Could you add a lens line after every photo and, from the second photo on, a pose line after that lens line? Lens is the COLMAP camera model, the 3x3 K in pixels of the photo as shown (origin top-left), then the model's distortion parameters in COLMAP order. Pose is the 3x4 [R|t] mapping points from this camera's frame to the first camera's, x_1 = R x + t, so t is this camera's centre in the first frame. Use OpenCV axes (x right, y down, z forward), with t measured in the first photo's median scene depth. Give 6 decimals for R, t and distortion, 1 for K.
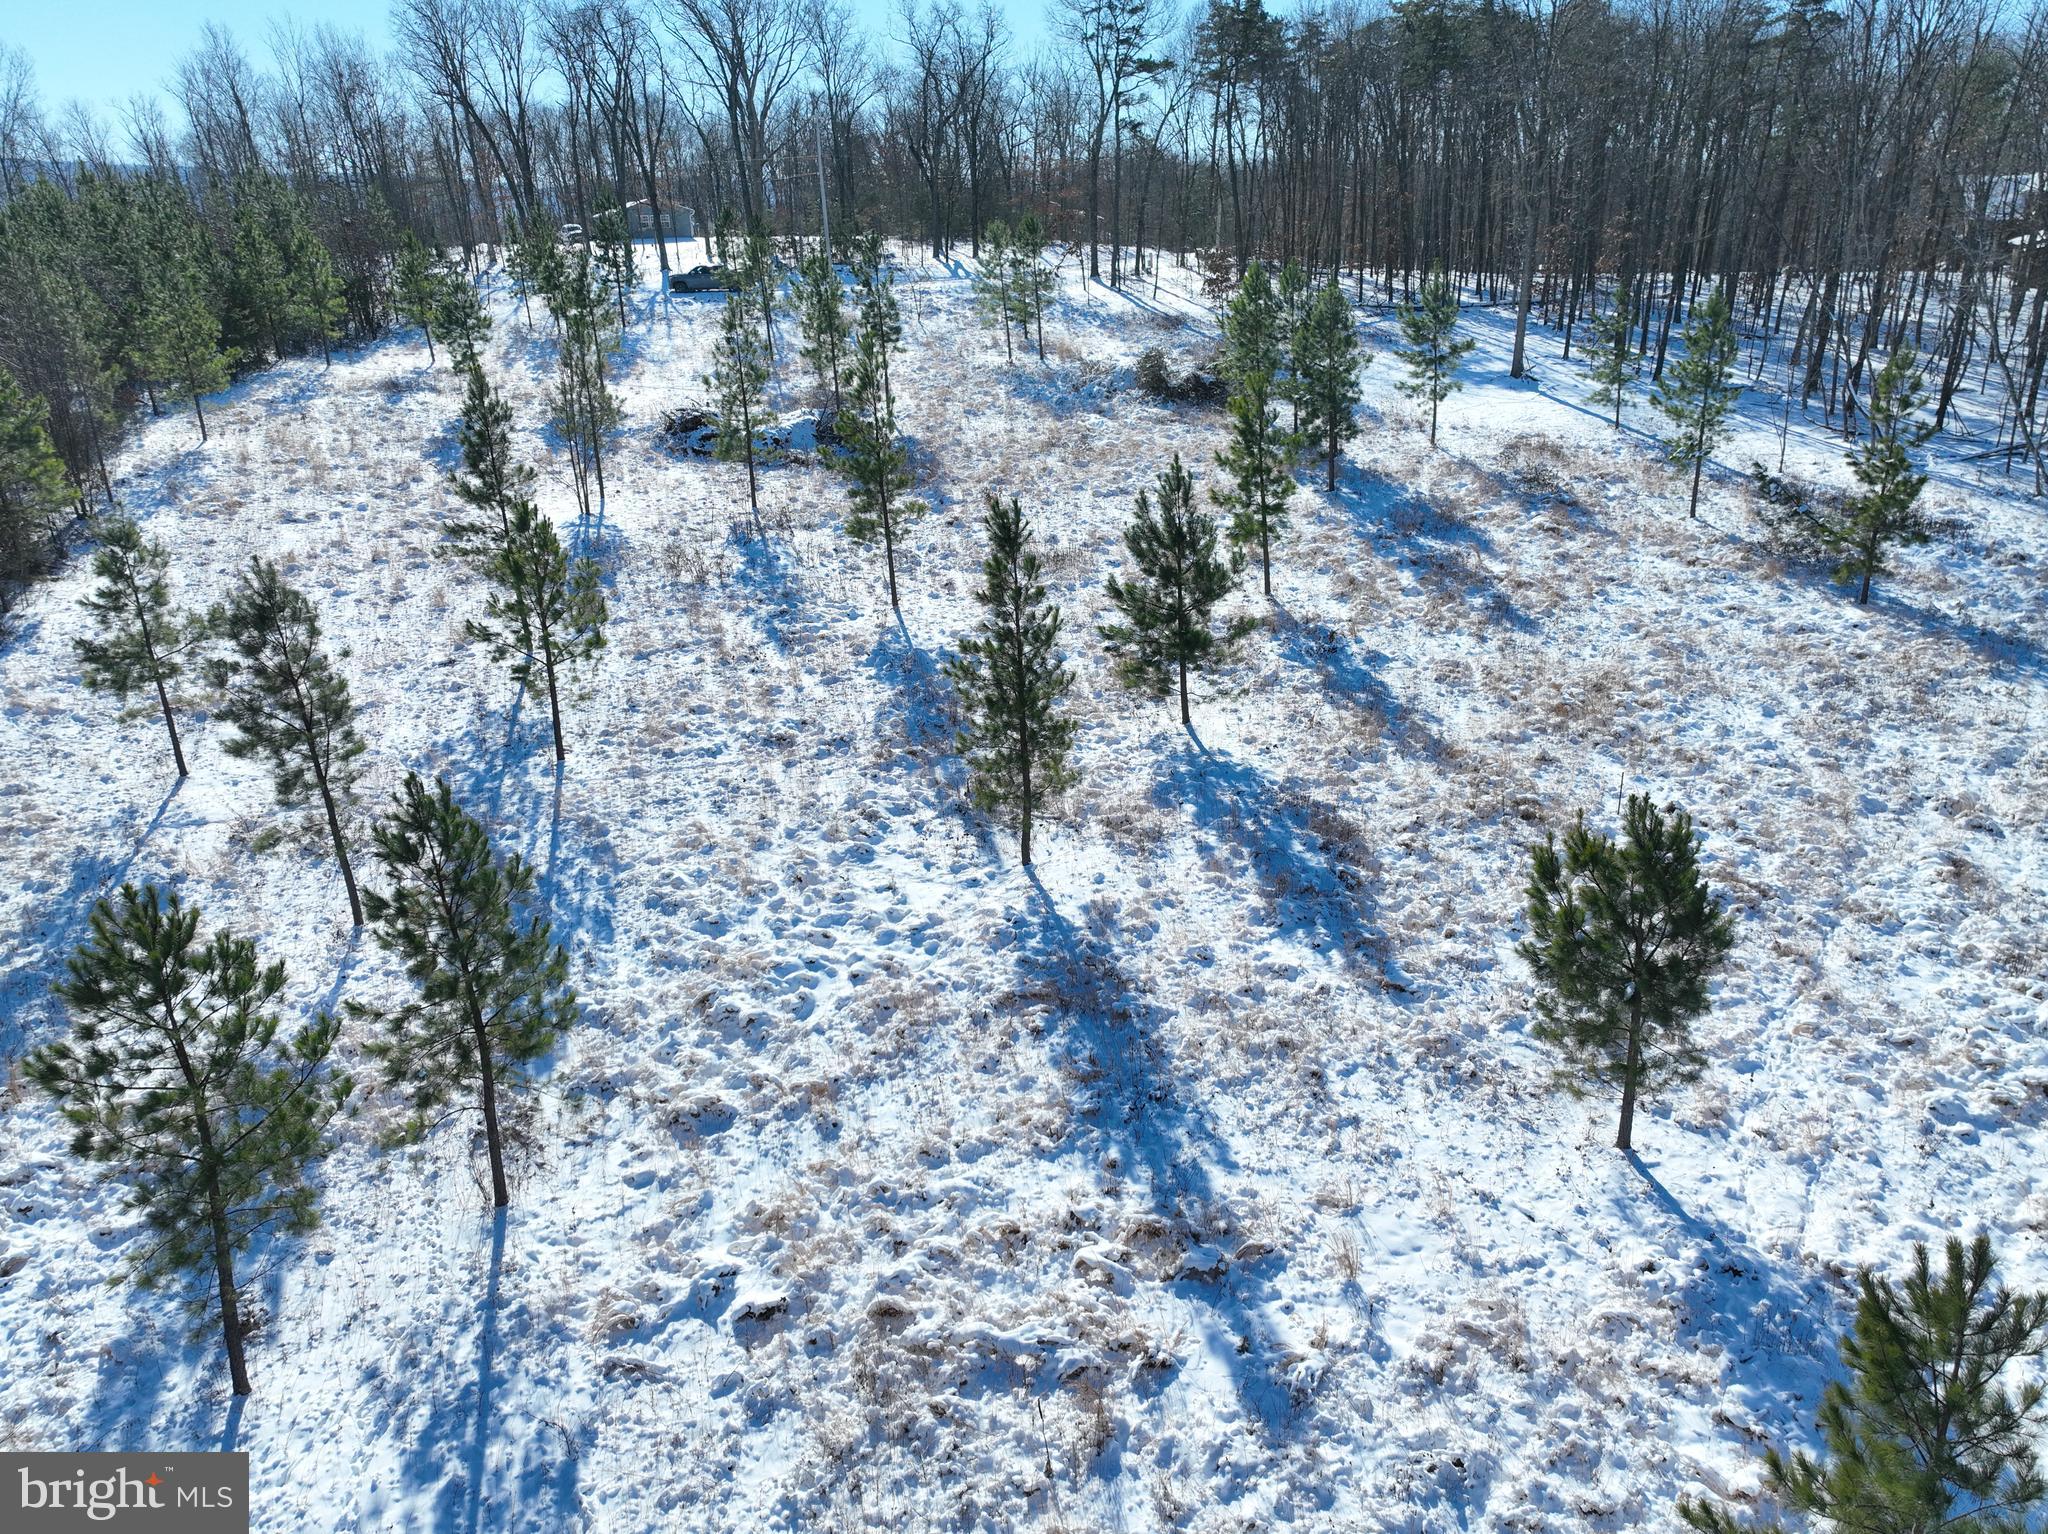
lens RADIAL K [[1434.7, 0, 1037.0], [0, 1434.7, 769.4], [0, 0, 1]] dist [-0.003539, 0.018247]
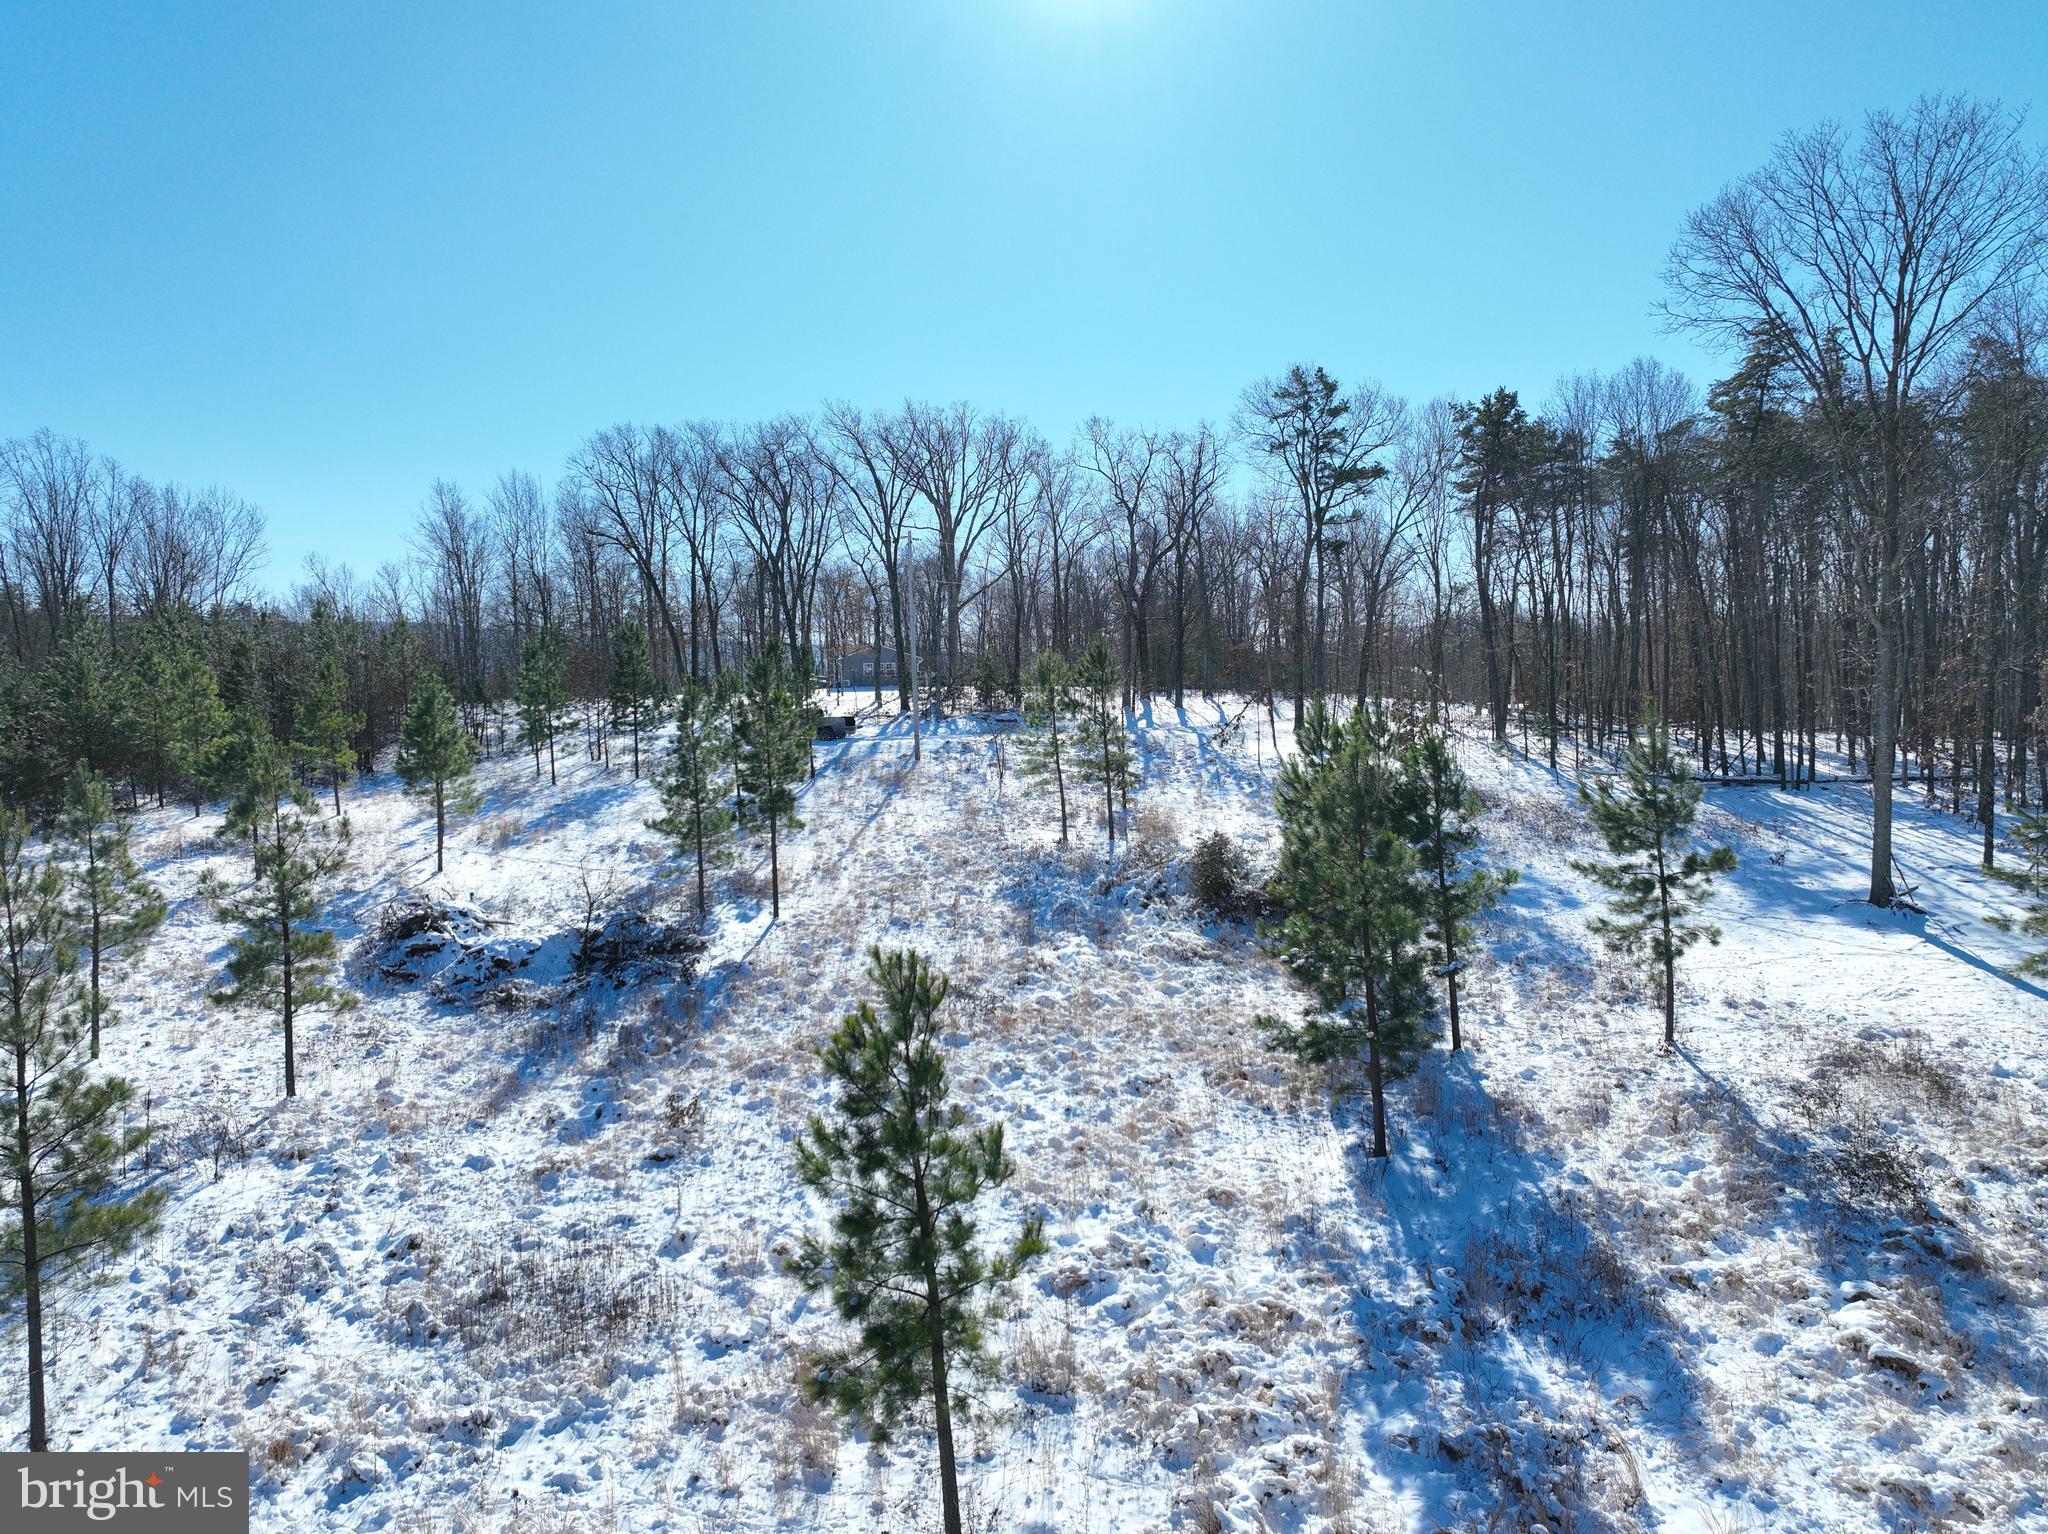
lens RADIAL K [[1434.7, 0, 1035.2], [0, 1434.7, 770.3], [0, 0, 1]] dist [-0.003539, 0.018247]
pose [[0.961165, 0.023885, -0.274940, 0.359701], [-0.105482, 0.952401, -0.286017, -0.271236], [0.255022, 0.303911, 0.917934, 0.811683]]
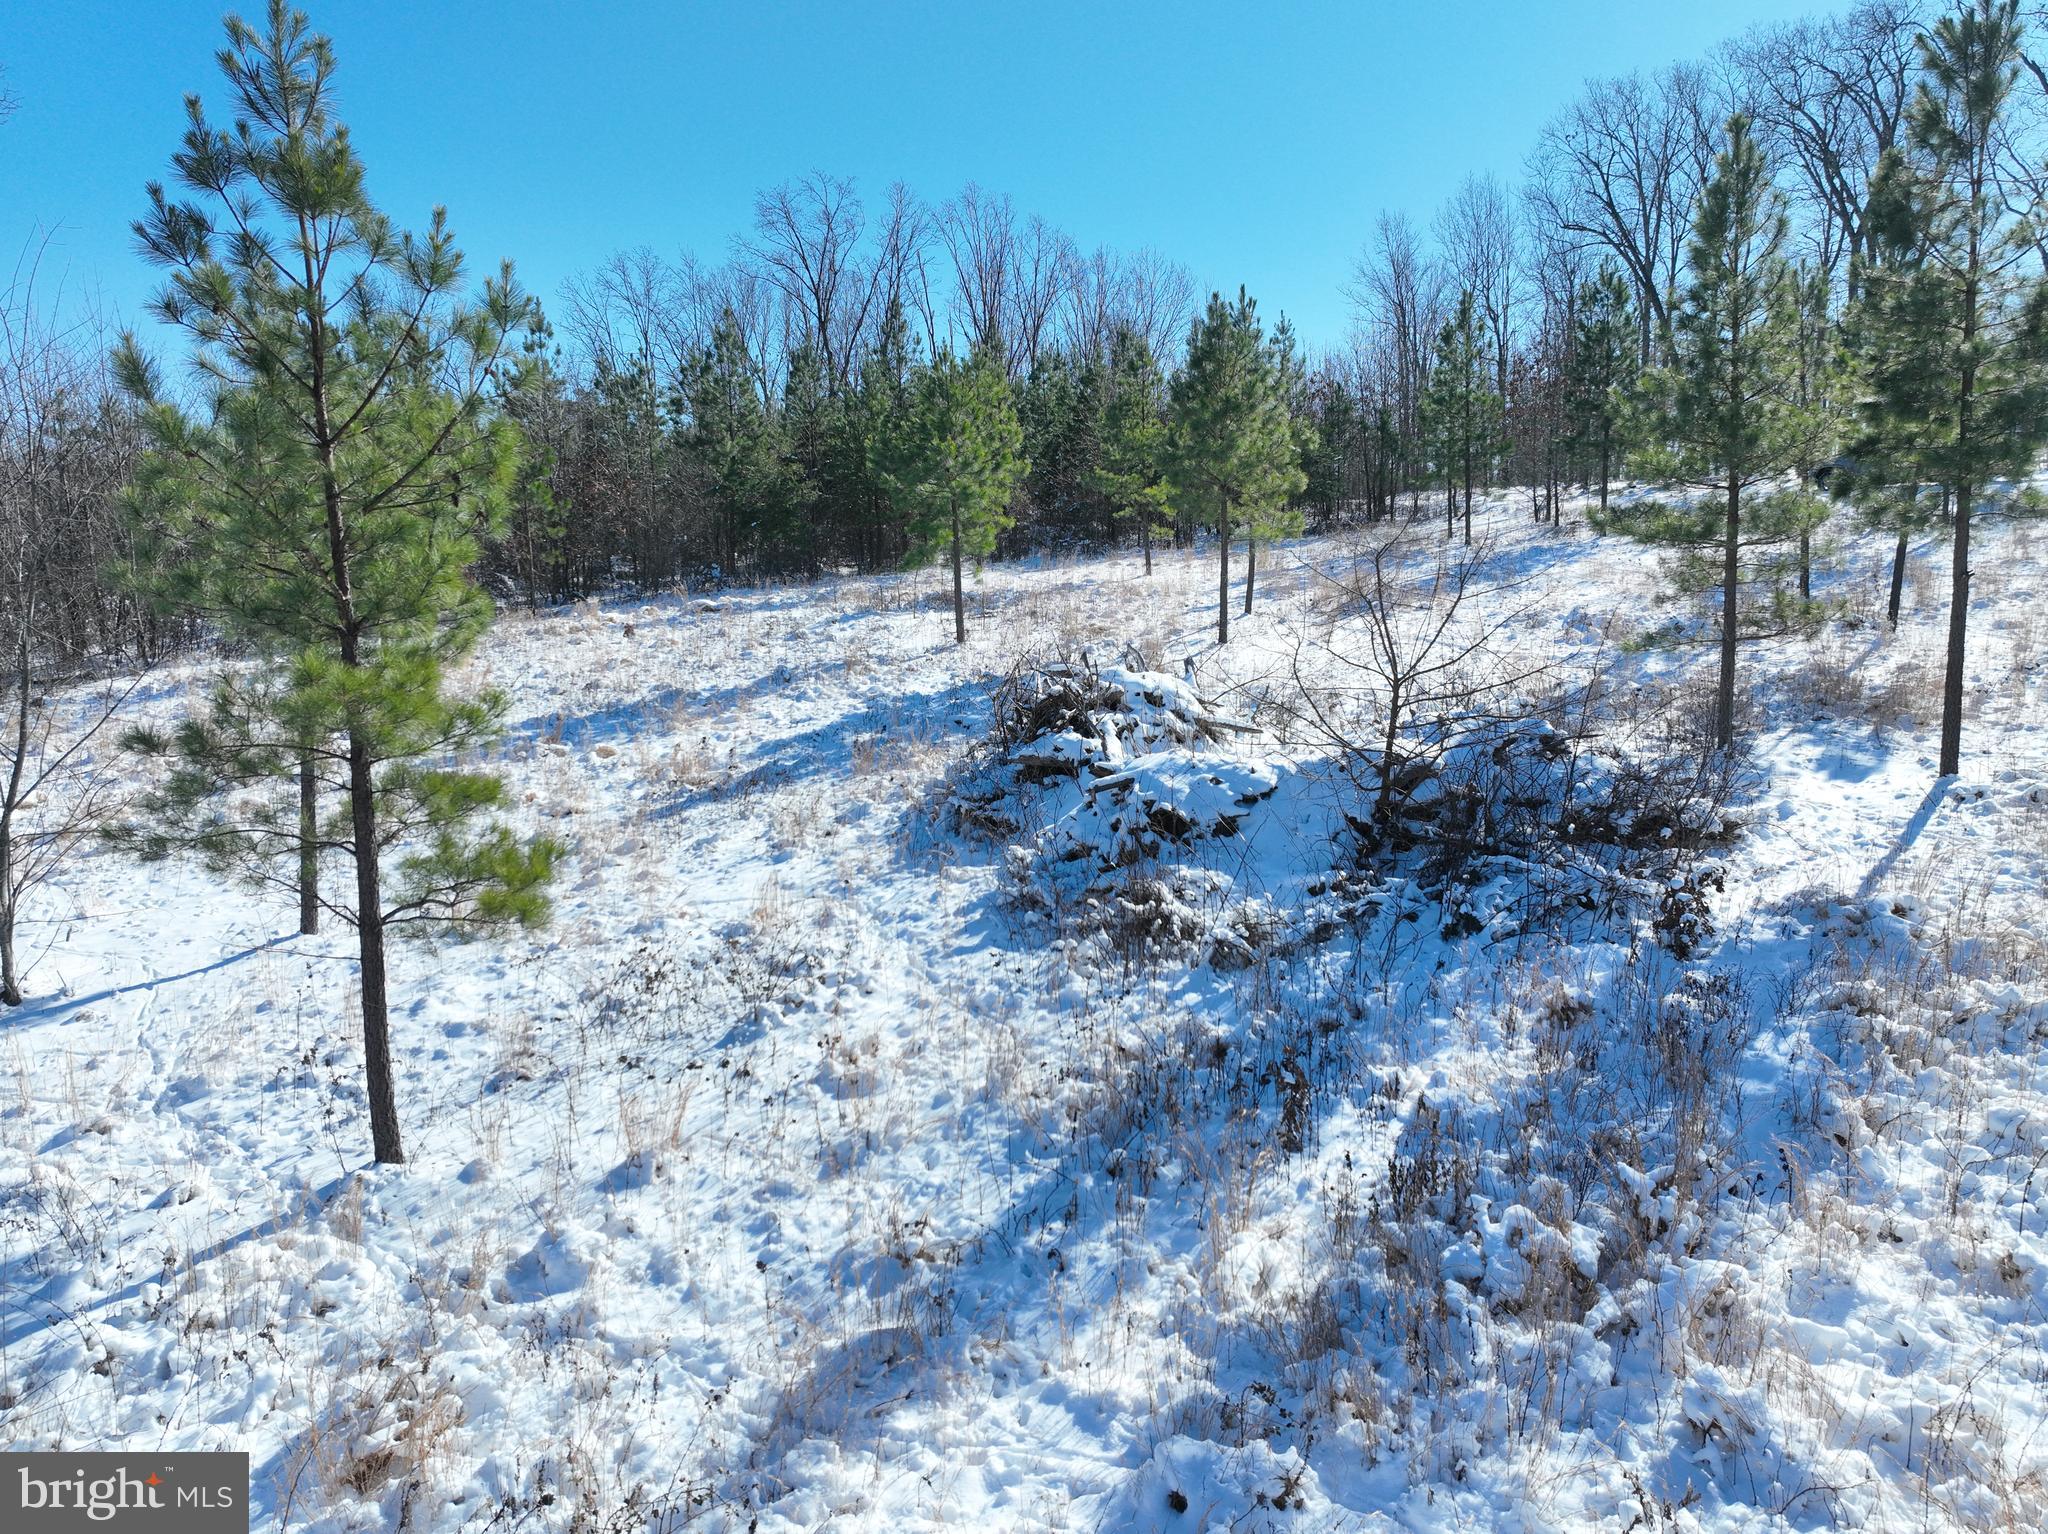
lens RADIAL K [[1434.7, 0, 1026.6], [0, 1434.7, 762.7], [0, 0, 1]] dist [-0.003539, 0.018247]
pose [[0.588527, 0.126002, -0.798599, -0.011396], [-0.283456, 0.957238, -0.057861, -0.379282], [0.757158, 0.260421, 0.599076, 1.455465]]
